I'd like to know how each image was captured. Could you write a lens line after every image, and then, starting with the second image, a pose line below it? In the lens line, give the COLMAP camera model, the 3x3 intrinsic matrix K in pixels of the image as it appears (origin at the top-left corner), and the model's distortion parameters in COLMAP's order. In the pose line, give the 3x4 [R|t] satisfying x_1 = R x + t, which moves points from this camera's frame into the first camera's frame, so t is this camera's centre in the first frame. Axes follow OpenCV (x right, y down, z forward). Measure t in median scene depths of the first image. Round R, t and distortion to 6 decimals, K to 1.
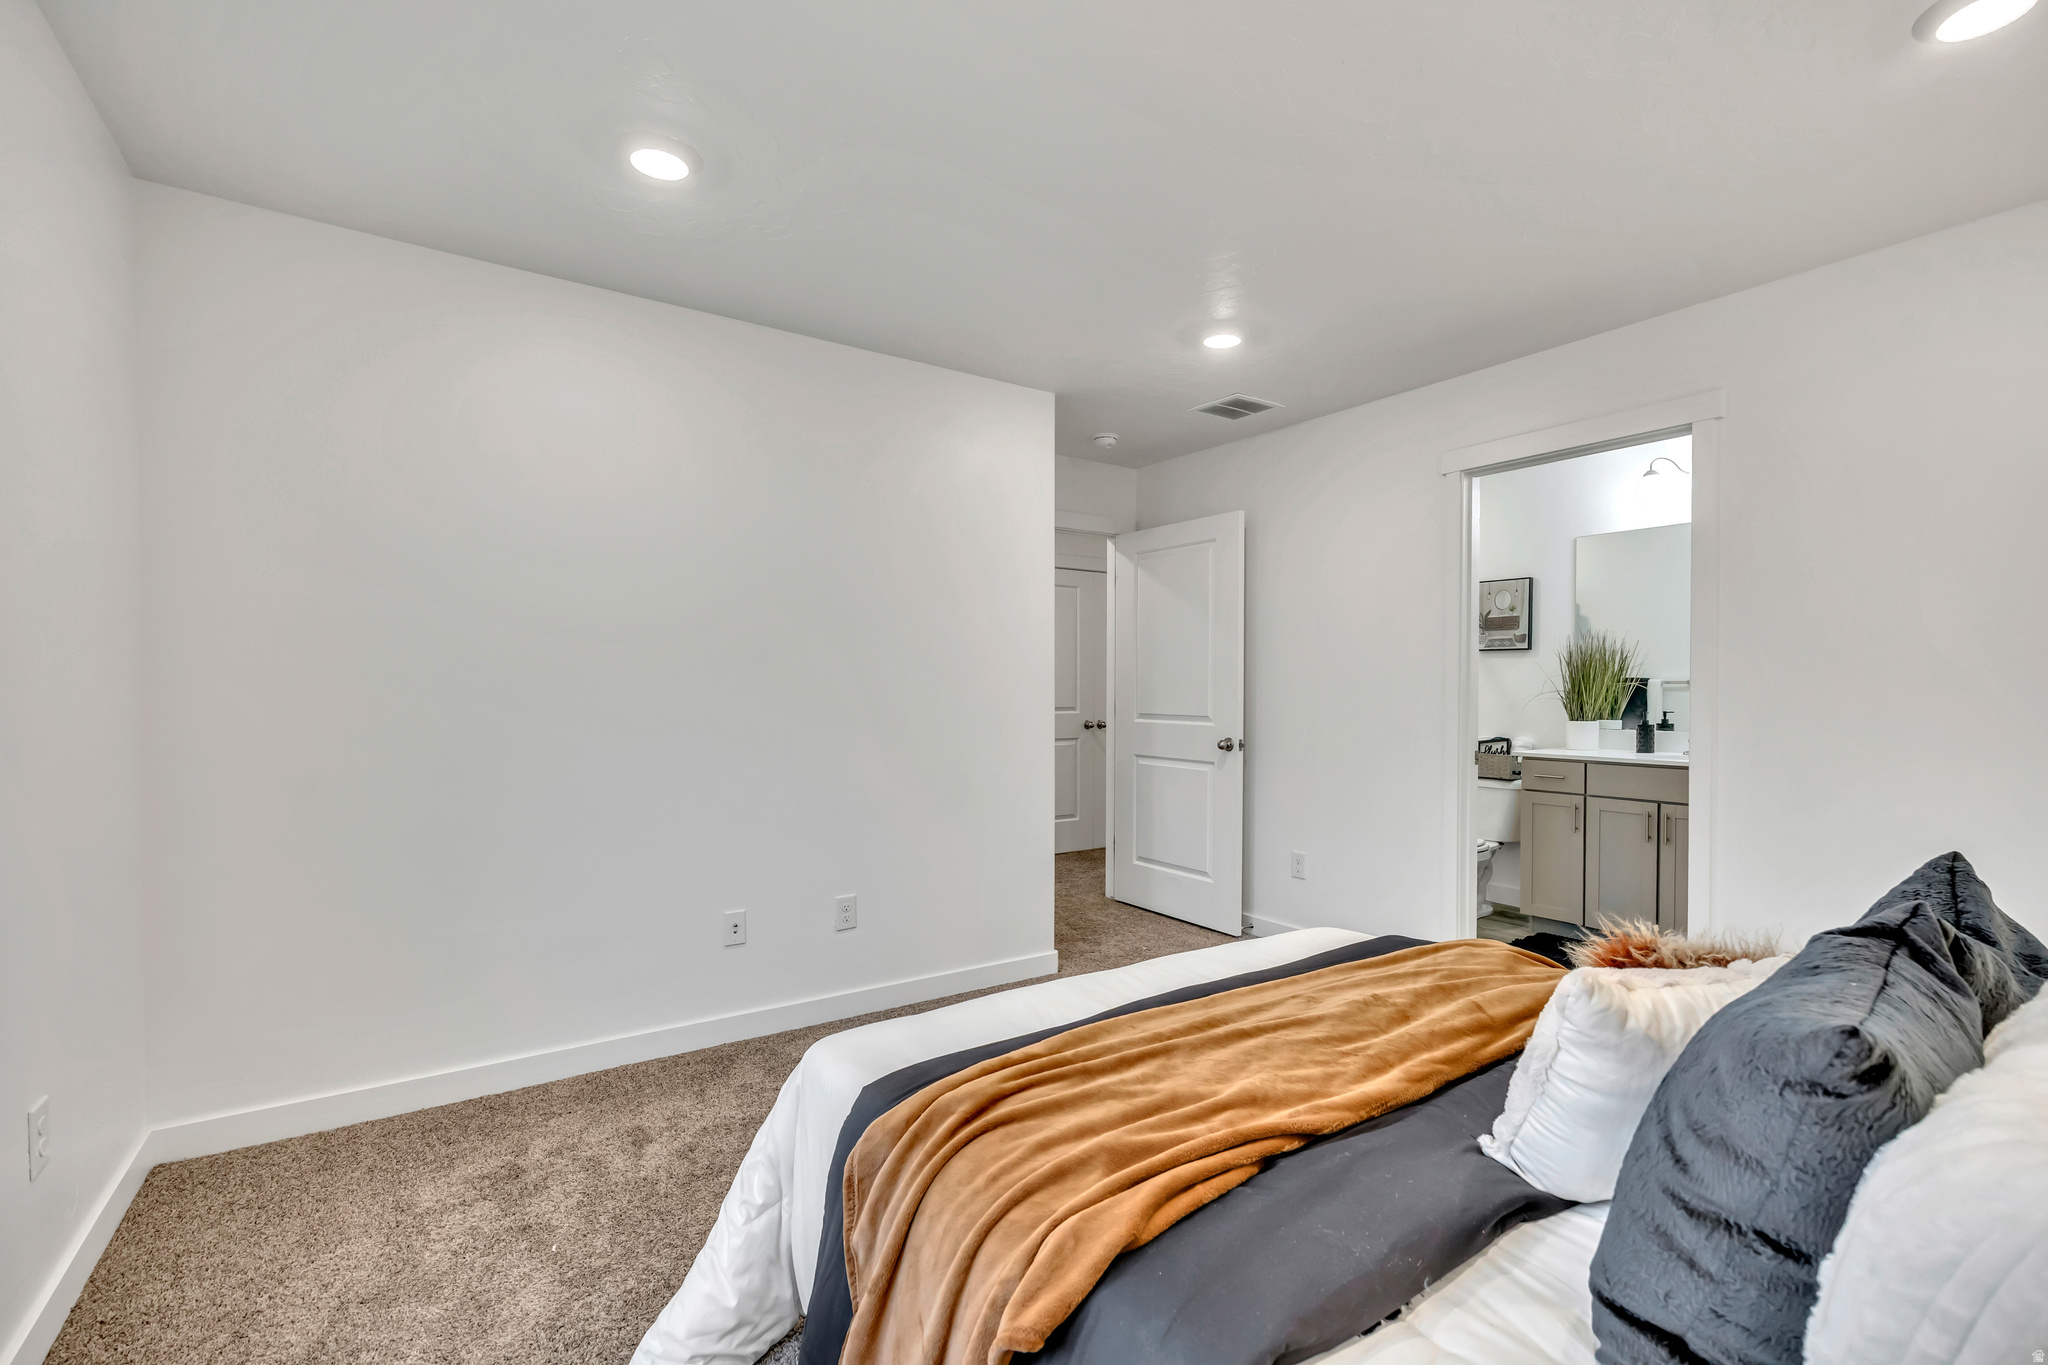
lens RADIAL K [[899.3, 0, 1041.9], [0, 899.3, 691.3], [0, 0, 1]] dist [0.003755, 0.000104]
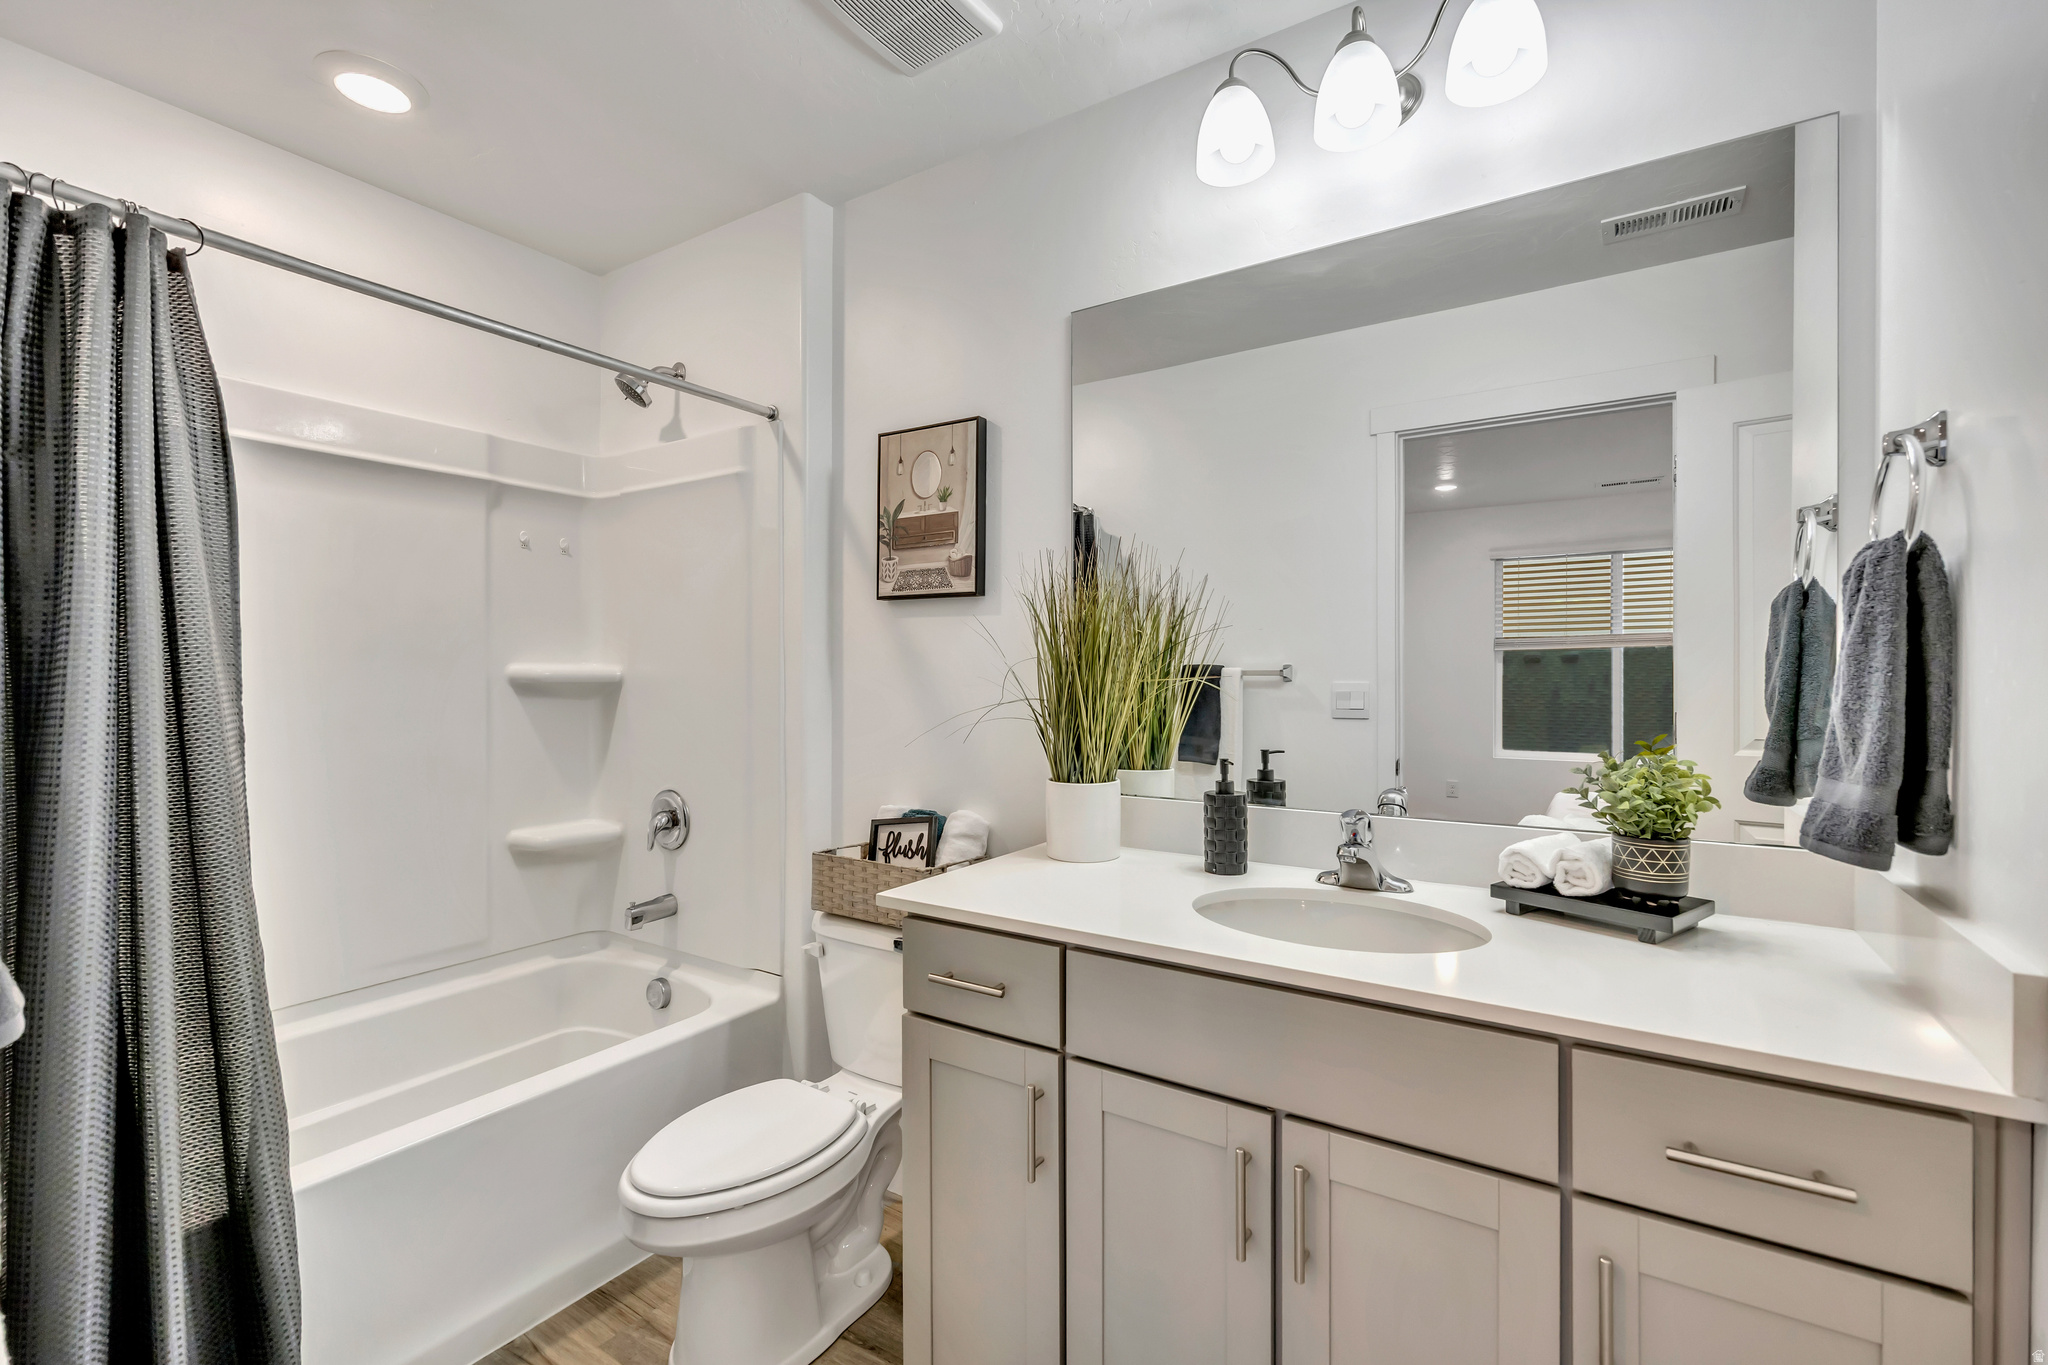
lens RADIAL K [[899.3, 0, 1023.9], [0, 899.3, 683.8], [0, 0, 1]] dist [0.003755, 0.000104]
pose [[0.924930, -0.007360, 0.380066, 0.407209], [0.004749, 0.999958, 0.007807, -0.009729], [-0.380108, -0.005416, 0.924926, 0.619461]]
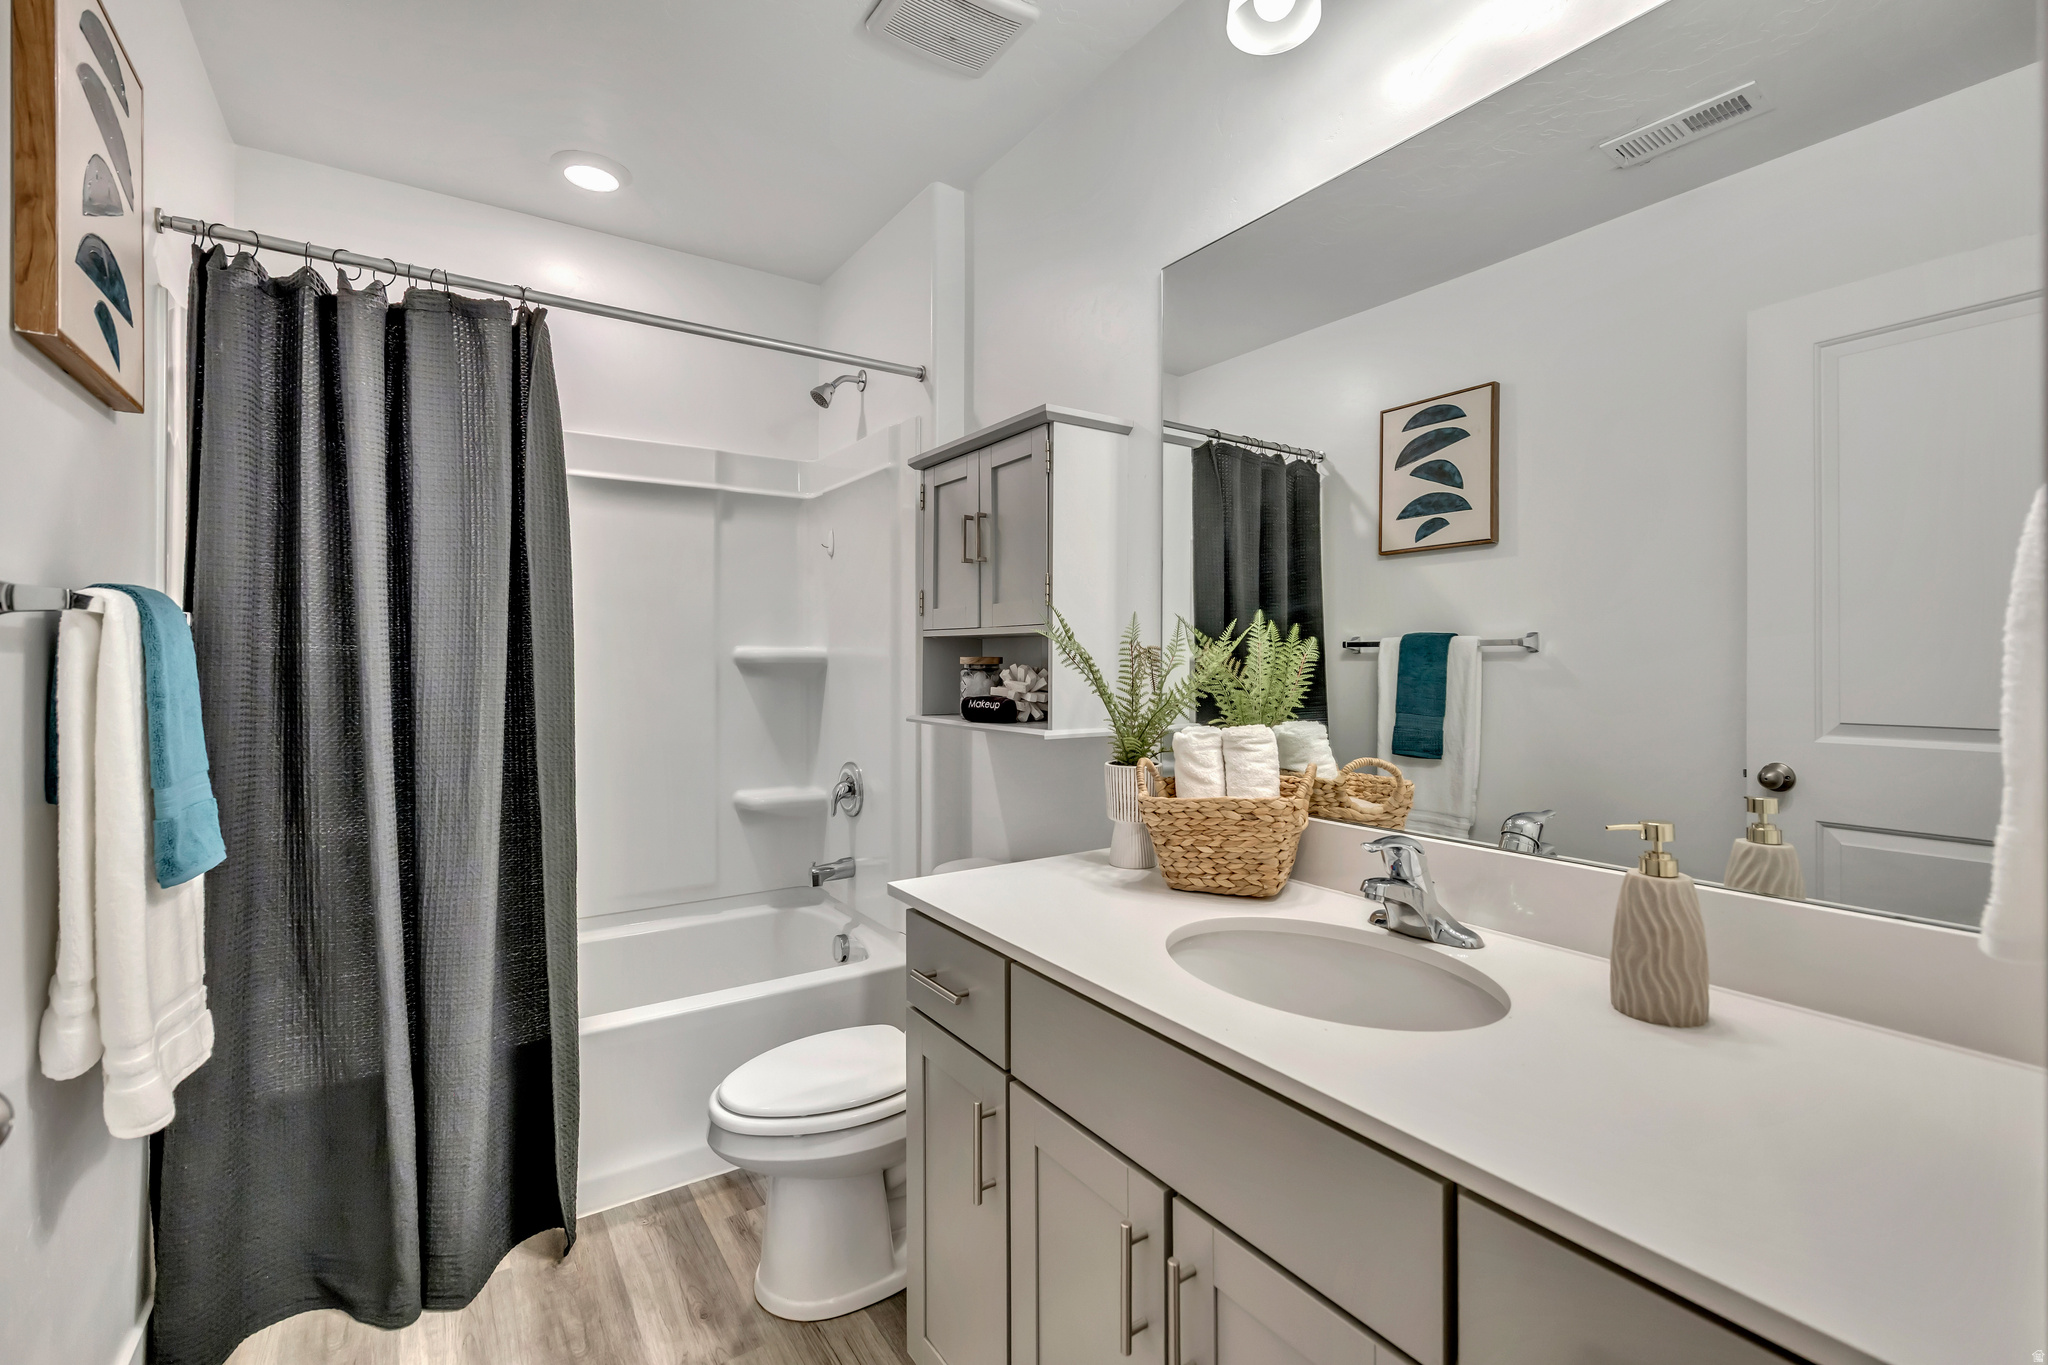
lens RADIAL K [[899.3, 0, 1013.7], [0, 899.3, 669.0], [0, 0, 1]] dist [0.003755, 0.000104]
pose [[0.999541, -0.009398, -0.028803, 0.524313], [0.009966, 0.999758, 0.019611, -0.013581], [0.028612, -0.019889, 0.999393, 0.617618]]
